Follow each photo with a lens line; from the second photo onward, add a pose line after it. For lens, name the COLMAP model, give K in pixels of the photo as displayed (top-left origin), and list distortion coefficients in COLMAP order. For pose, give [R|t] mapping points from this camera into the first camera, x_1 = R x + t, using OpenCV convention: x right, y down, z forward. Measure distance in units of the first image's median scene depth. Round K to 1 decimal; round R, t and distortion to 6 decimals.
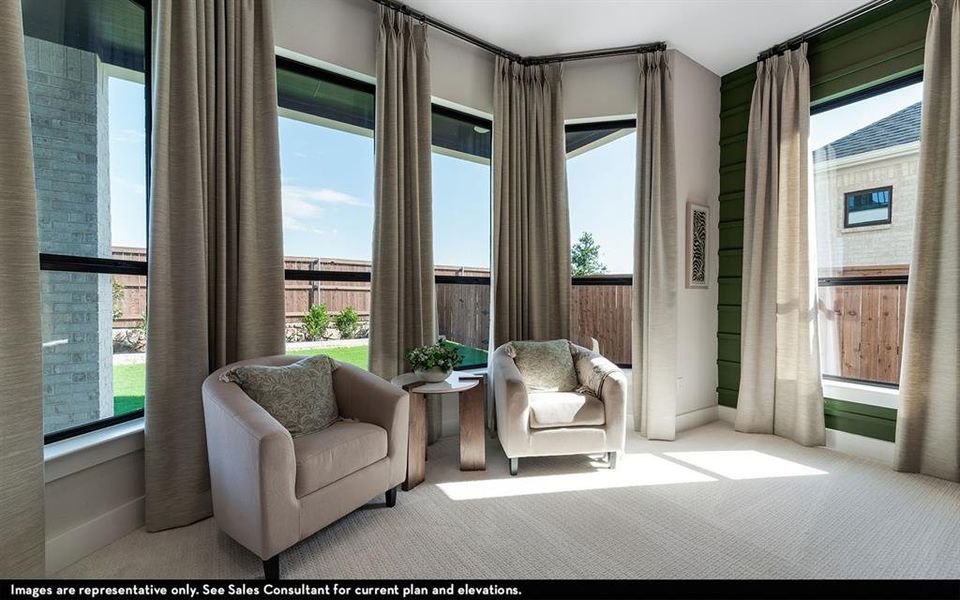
lens RADIAL K [[385.5, 0, 479.4], [0, 385.5, 309.4], [0, 0, 1]] dist [0.000473, 0.000108]
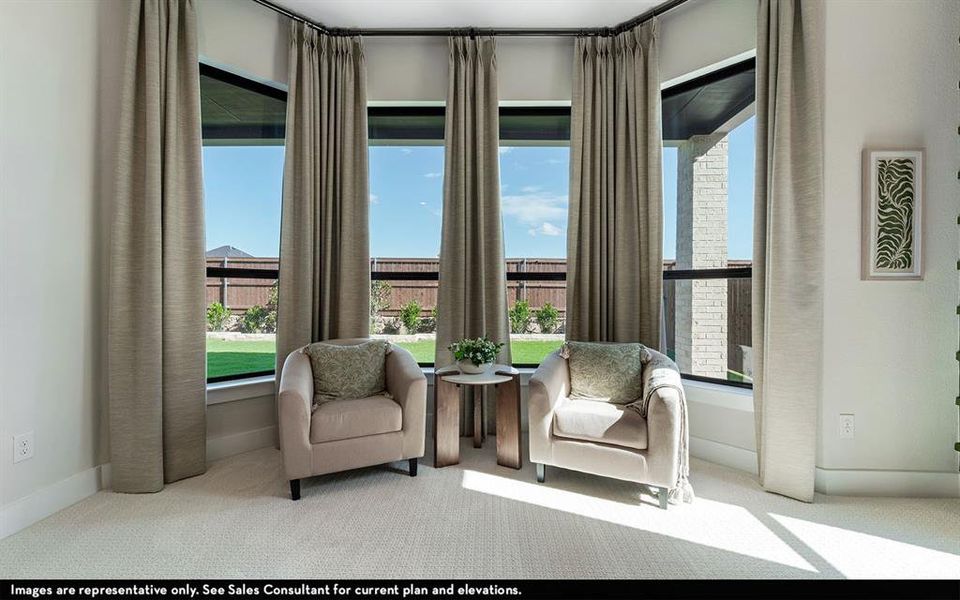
lens RADIAL K [[385.5, 0, 490.0], [0, 385.5, 299.5], [0, 0, 1]] dist [0.000473, 0.000108]
pose [[0.837311, 0.007915, -0.546669, 0.464682], [-0.017848, 0.999758, -0.012863, -0.001223], [0.546435, 0.020528, 0.837250, 0.127277]]
